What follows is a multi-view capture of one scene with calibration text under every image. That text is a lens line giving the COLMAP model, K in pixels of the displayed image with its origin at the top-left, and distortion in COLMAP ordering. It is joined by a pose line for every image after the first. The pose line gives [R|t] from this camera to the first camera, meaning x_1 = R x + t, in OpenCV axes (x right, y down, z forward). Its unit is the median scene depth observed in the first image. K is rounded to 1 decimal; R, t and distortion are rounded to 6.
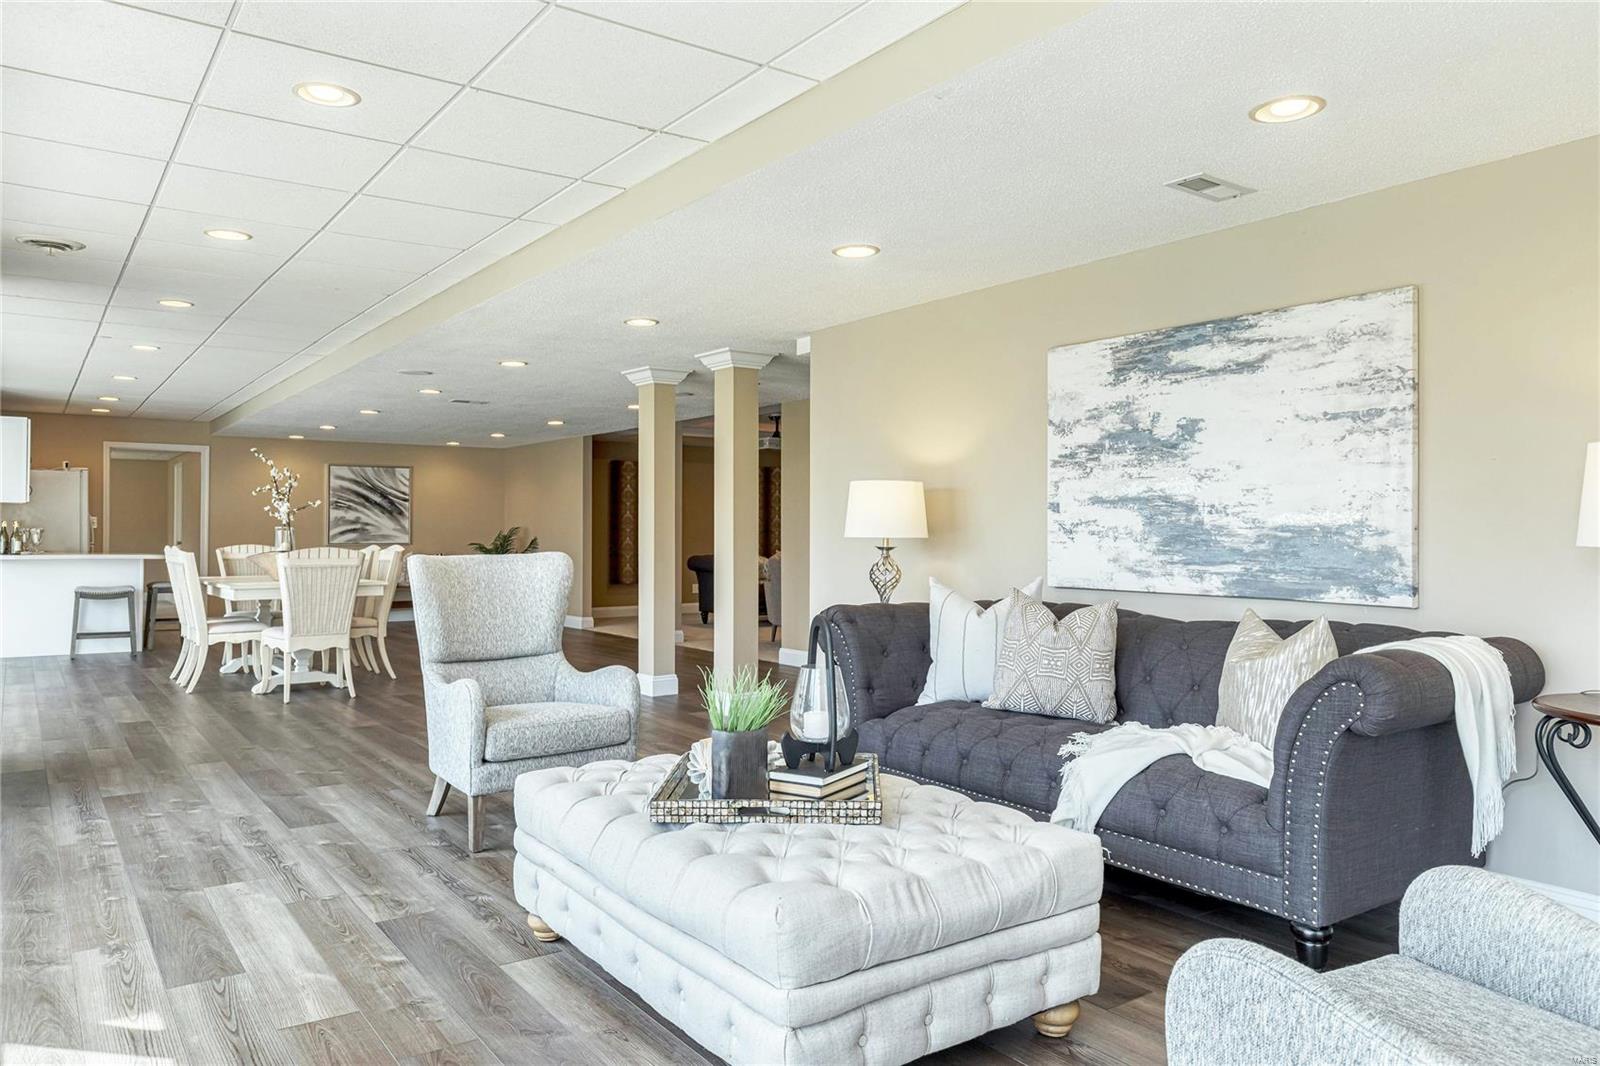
lens RADIAL K [[1104.5, 0, 801.2], [0, 1104.5, 531.3], [0, 0, 1]] dist [-0.006007, -0.000400]
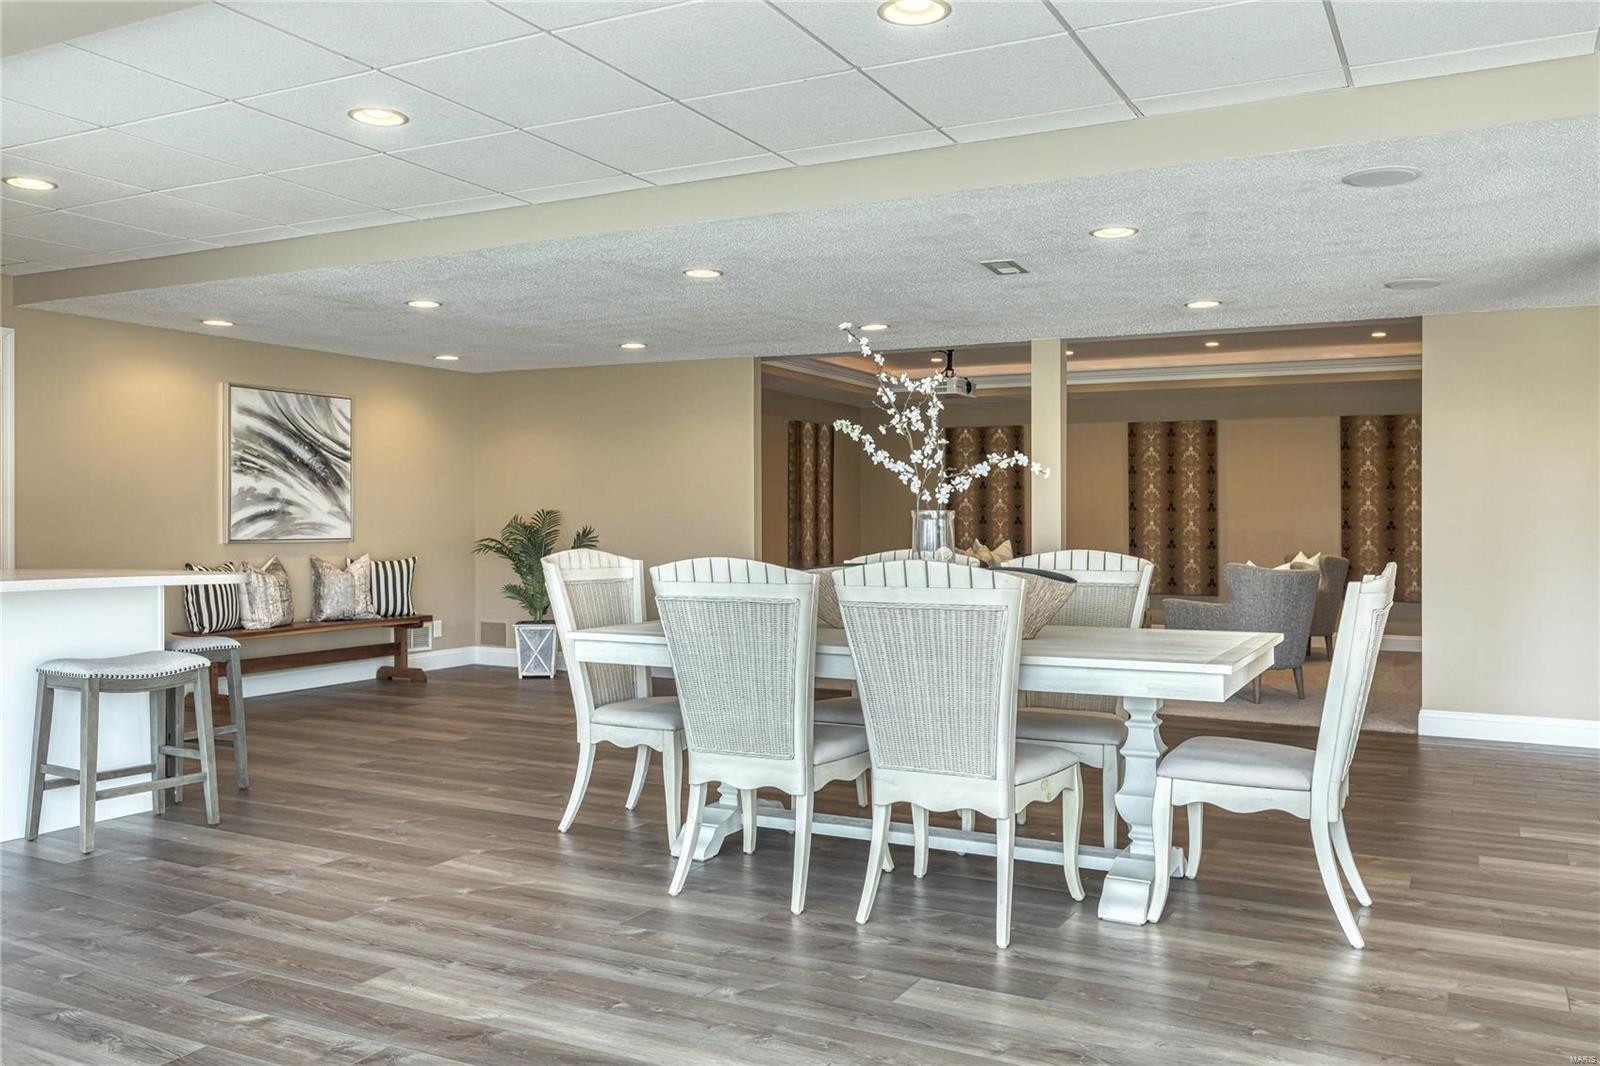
lens RADIAL K [[1297.8, 0, 798.1], [0, 1297.8, 529.4], [0, 0, 1]] dist [-0.009543, -0.003007]
pose [[0.891887, -0.001557, 0.452255, -0.458192], [-0.004305, 0.999920, 0.011932, -0.002169], [-0.452238, -0.012589, 0.891809, 0.345788]]
